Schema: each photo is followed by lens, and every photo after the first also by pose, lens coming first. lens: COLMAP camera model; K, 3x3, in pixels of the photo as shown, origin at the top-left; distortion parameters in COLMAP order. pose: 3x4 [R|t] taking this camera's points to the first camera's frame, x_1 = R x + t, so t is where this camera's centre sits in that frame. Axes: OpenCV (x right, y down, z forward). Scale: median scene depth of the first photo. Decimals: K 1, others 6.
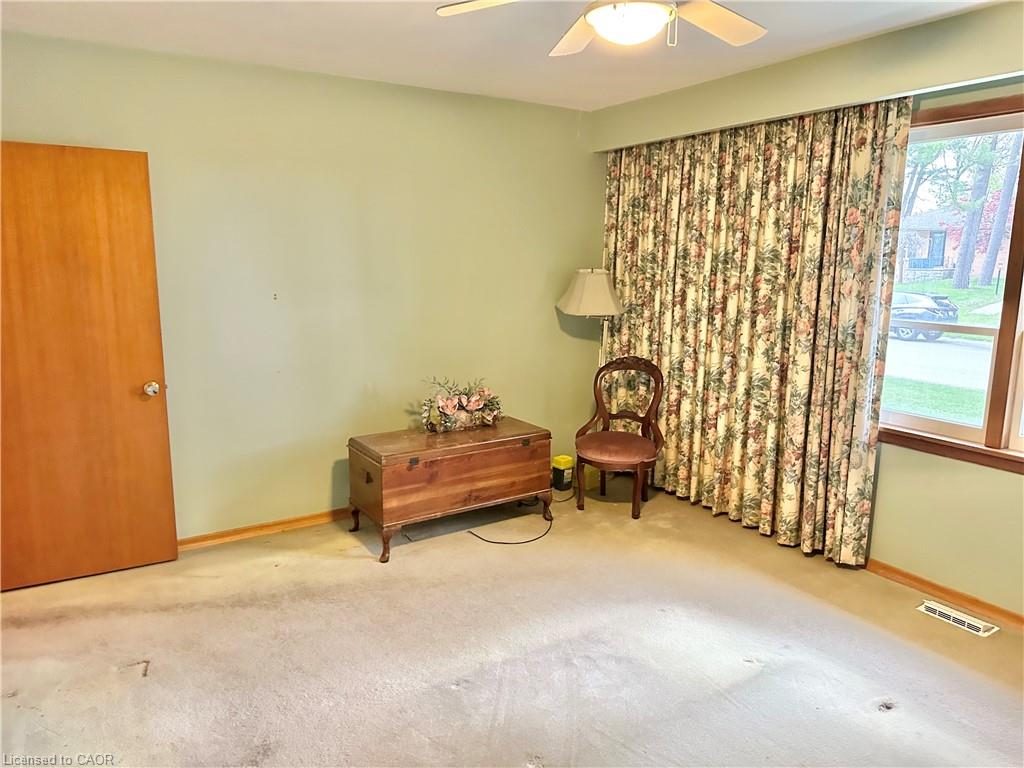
lens RADIAL K [[726.0, 0, 512.0], [0, 726.0, 384.0], [0, 0, 1]] dist [0.051520, -0.047246]
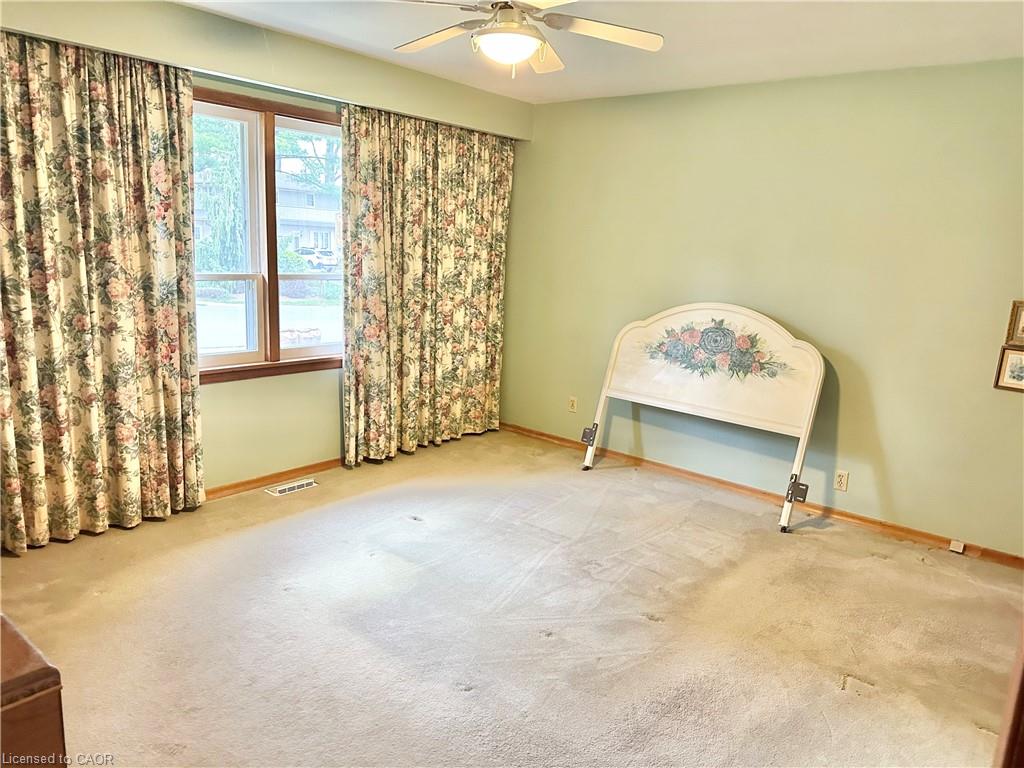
lens RADIAL K [[726.0, 0, 512.0], [0, 726.0, 384.0], [0, 0, 1]] dist [0.051520, -0.047246]
pose [[-0.282470, -0.218010, 0.934175, -0.723015], [0.132147, 0.955705, 0.262992, -0.164701], [-0.950130, 0.197736, -0.241149, 0.889849]]
